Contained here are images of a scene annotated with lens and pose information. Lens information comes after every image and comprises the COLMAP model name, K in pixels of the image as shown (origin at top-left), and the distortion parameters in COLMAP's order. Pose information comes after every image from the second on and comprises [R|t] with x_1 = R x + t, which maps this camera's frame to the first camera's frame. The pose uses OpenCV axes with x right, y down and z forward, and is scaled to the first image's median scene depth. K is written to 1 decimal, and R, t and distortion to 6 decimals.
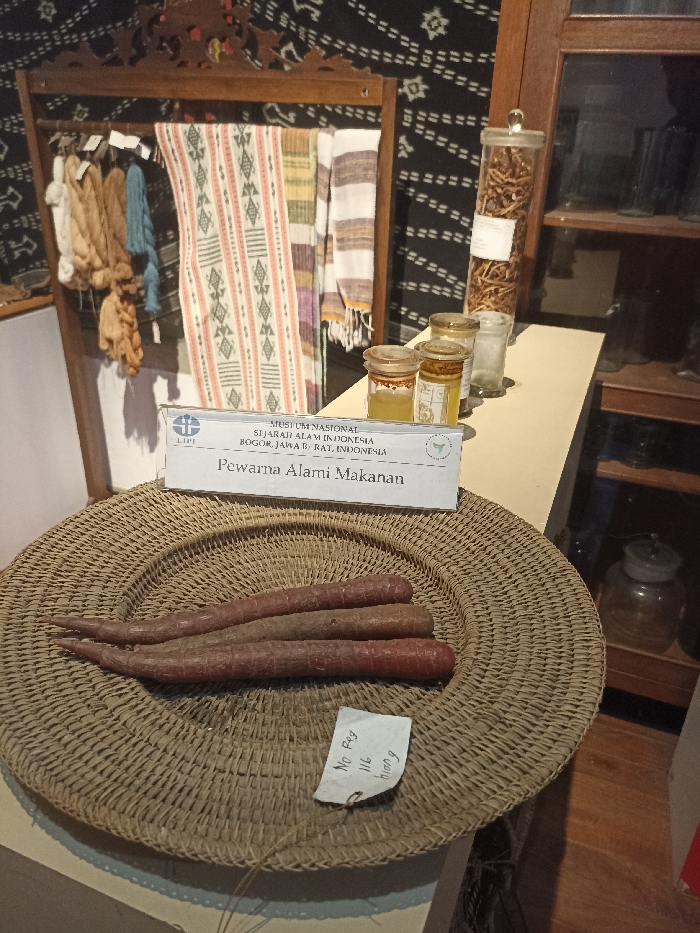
lens RADIAL K [[698.0, 0, 350.0], [0, 698.0, 466.5], [0, 0, 1]] dist [0.045074, -0.048602]
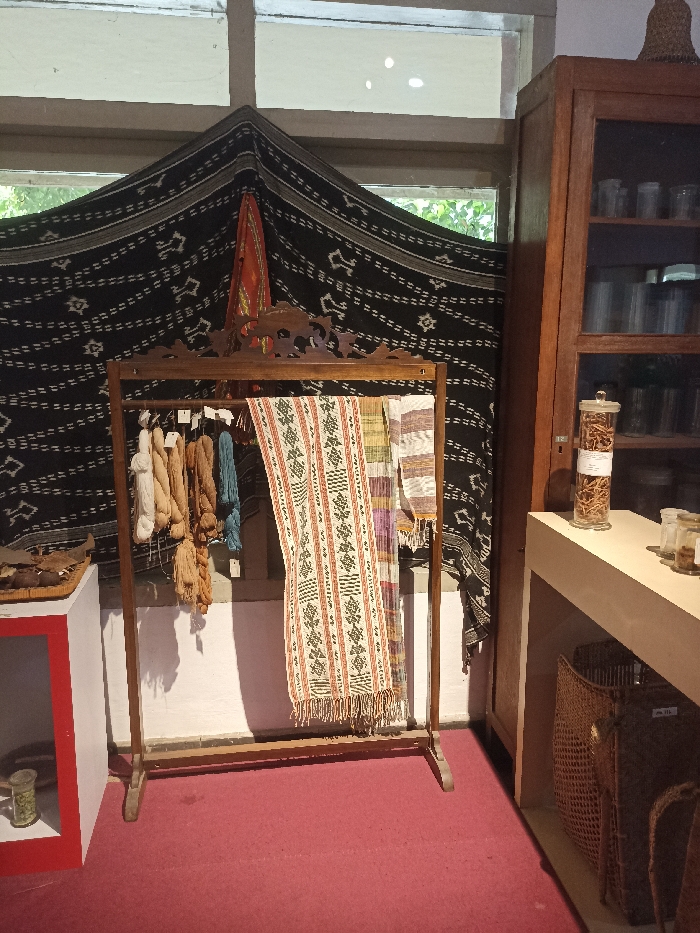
lens RADIAL K [[698.0, 0, 350.0], [0, 698.0, 466.5], [0, 0, 1]] dist [0.045074, -0.048602]
pose [[0.864459, -0.120851, 0.487961, -0.728524], [0.240266, 0.951954, -0.189884, -0.103253], [-0.441569, 0.281387, 0.851961, -0.076099]]
